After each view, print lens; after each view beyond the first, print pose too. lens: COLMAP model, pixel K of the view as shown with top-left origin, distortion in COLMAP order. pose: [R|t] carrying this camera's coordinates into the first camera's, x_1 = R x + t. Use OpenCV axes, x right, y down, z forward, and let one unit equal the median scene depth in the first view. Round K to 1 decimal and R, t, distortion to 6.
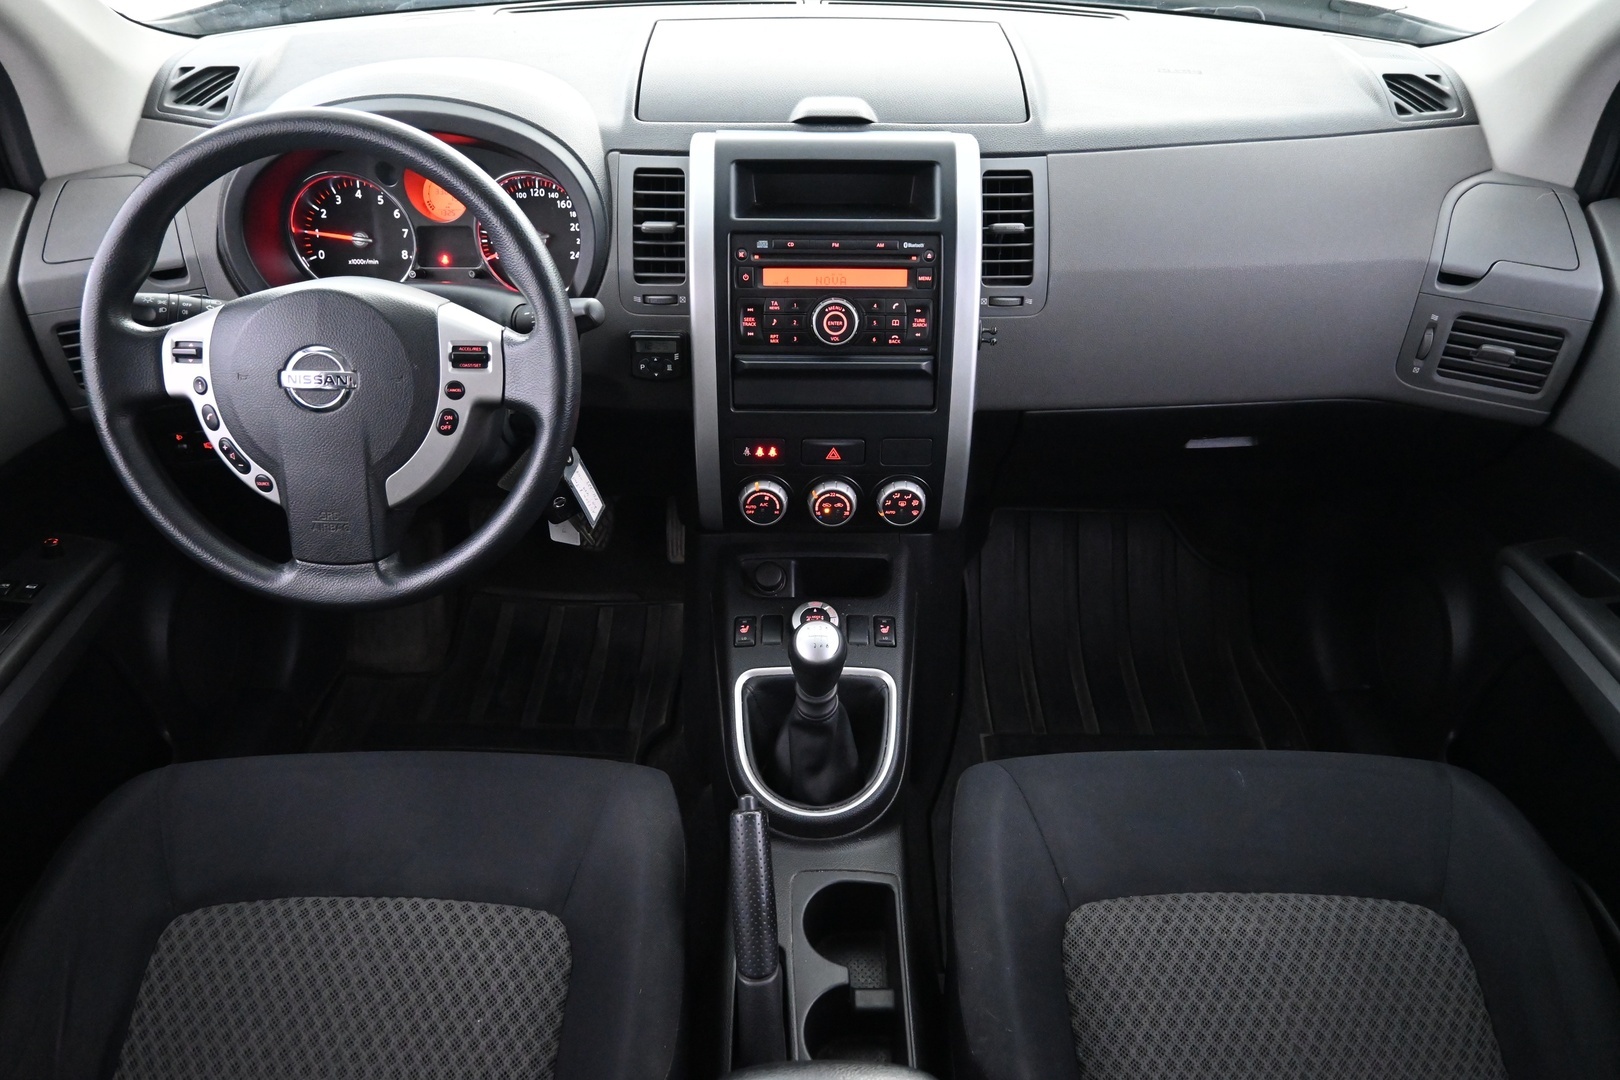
lens RADIAL K [[1179.8, 0, 810.0], [0, 1179.8, 540.0], [0, 0, 1]] dist [-0.007066, 0.006897]
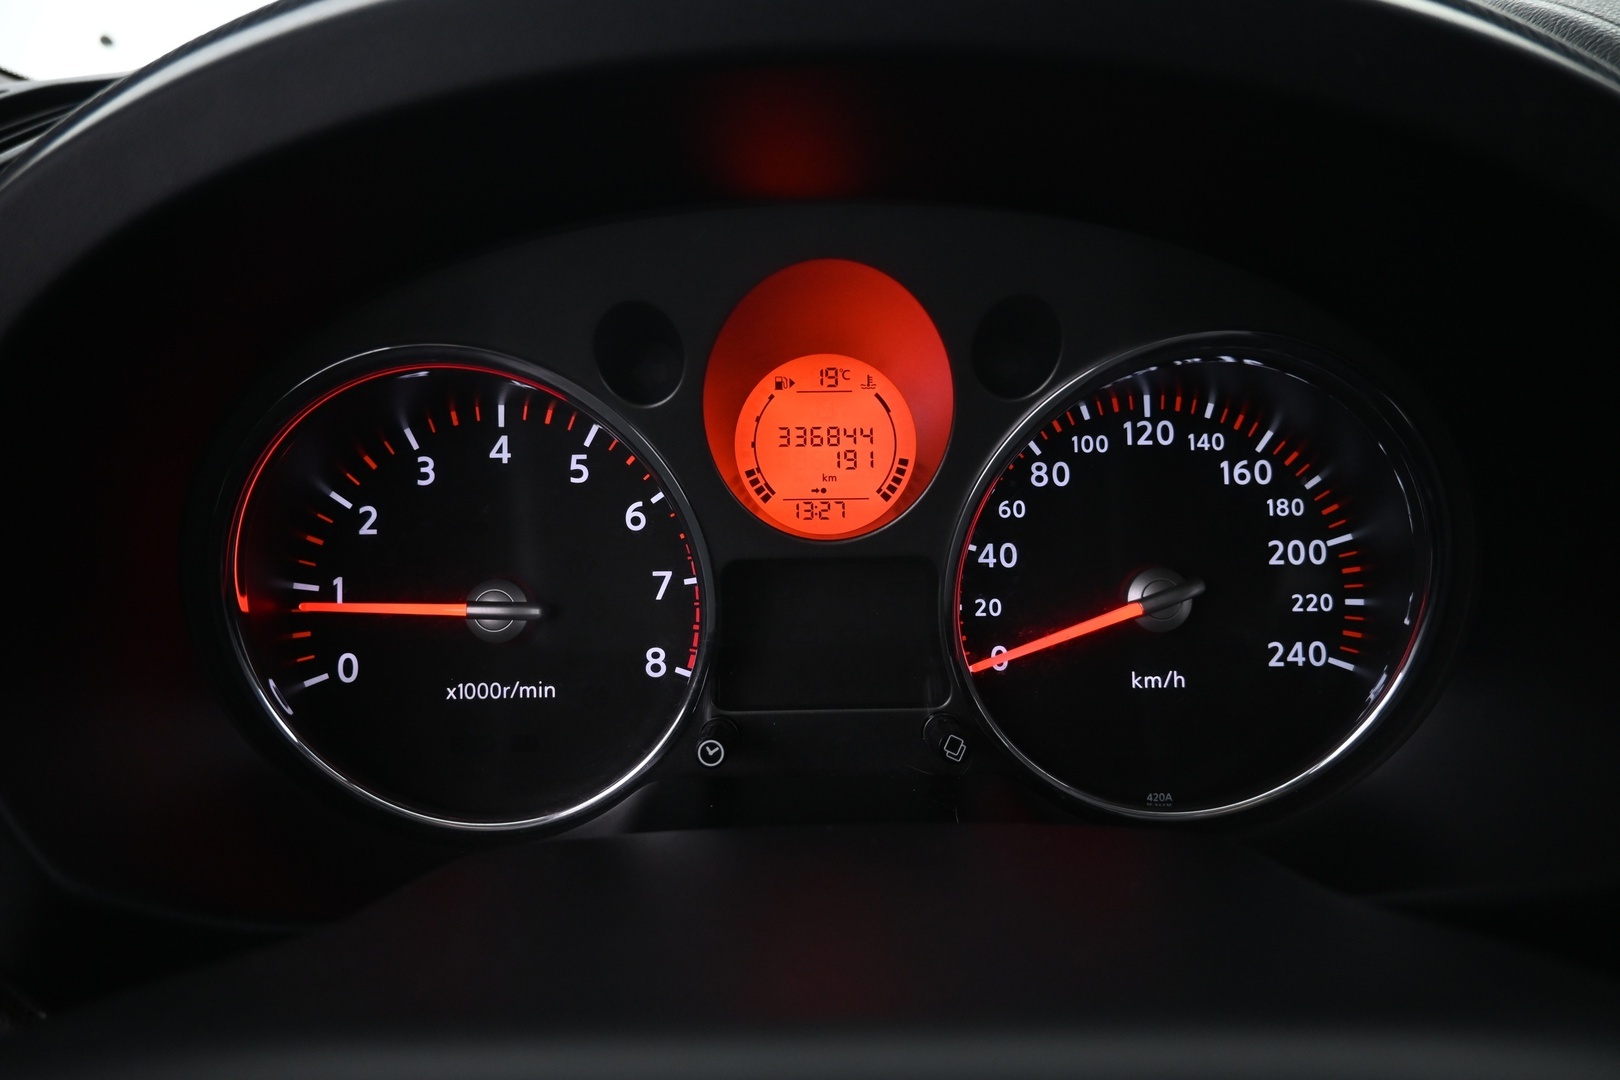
lens RADIAL K [[1115.6, 0, 810.0], [0, 1115.6, 540.0], [0, 0, 1]] dist [0.000925, 0.002983]
pose [[0.999809, -0.017845, -0.007992, -0.346199], [0.015150, 0.965406, -0.260313, -0.228738], [0.012360, 0.260142, 0.965491, 0.844851]]
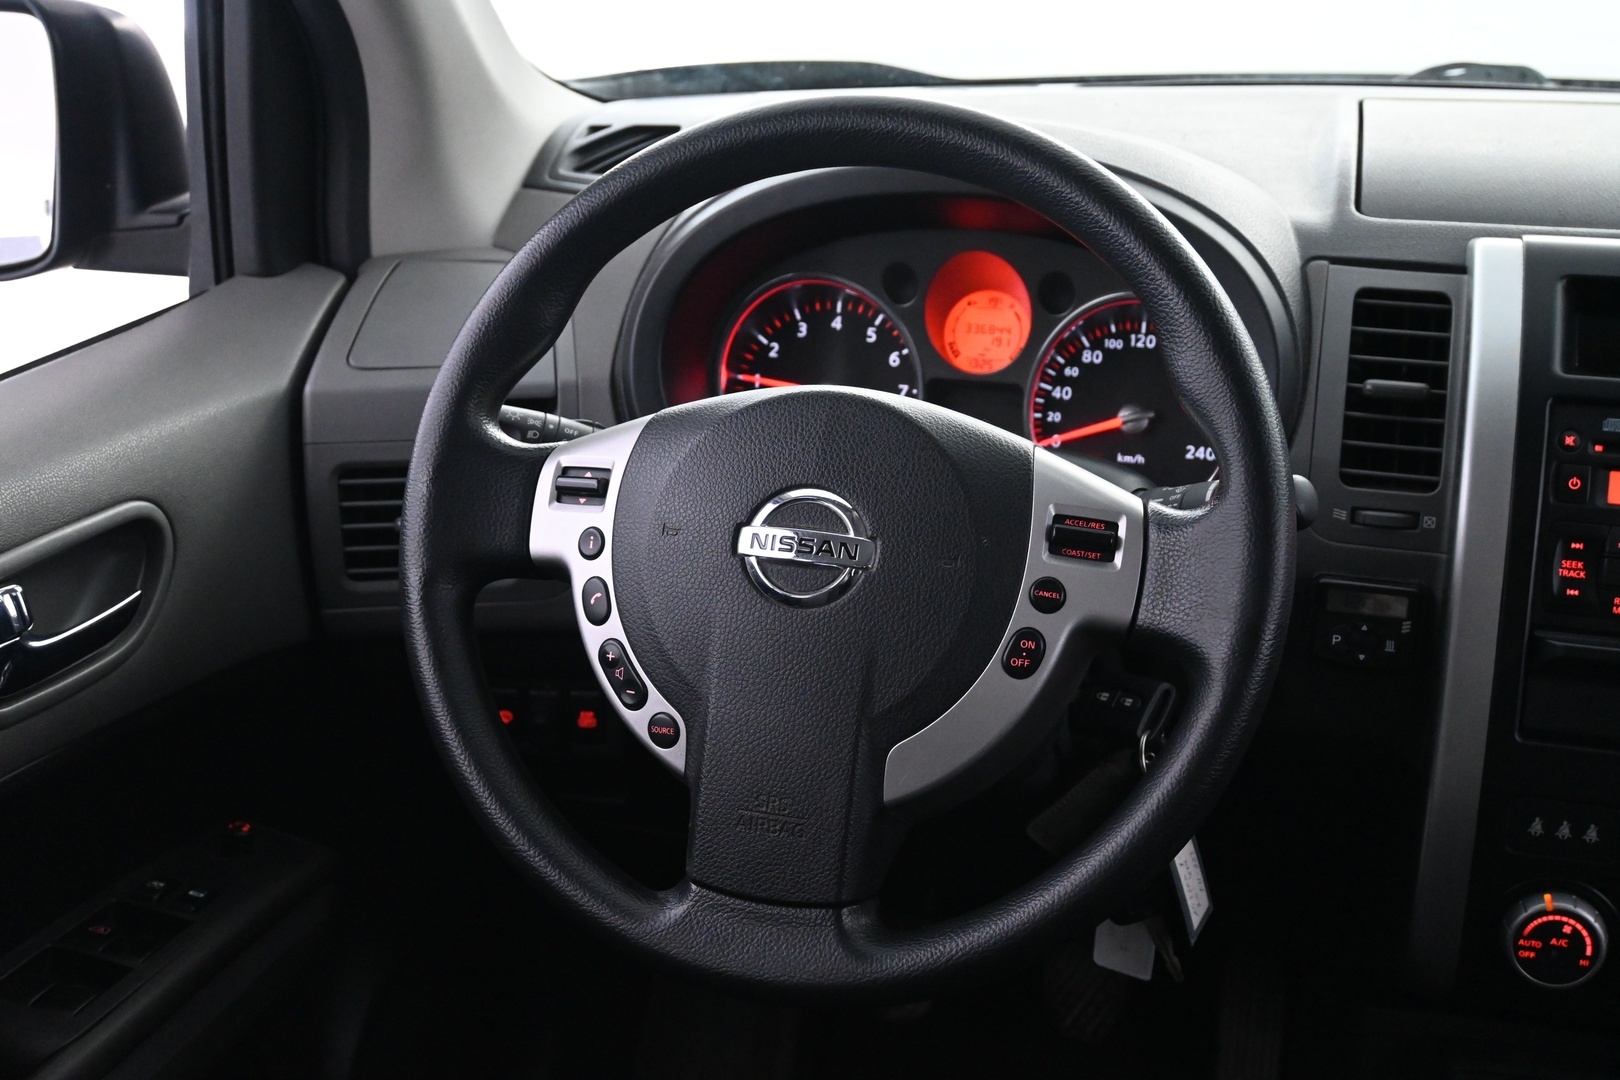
lens RADIAL K [[1940.4, 0, 810.0], [0, 1940.4, 540.0], [0, 0, 1]] dist [0.001968, 0.015332]
pose [[0.964909, 0.091894, -0.245979, -0.165102], [-0.161203, 0.946763, -0.278663, 0.091616], [0.207276, 0.308537, 0.928354, 0.145203]]
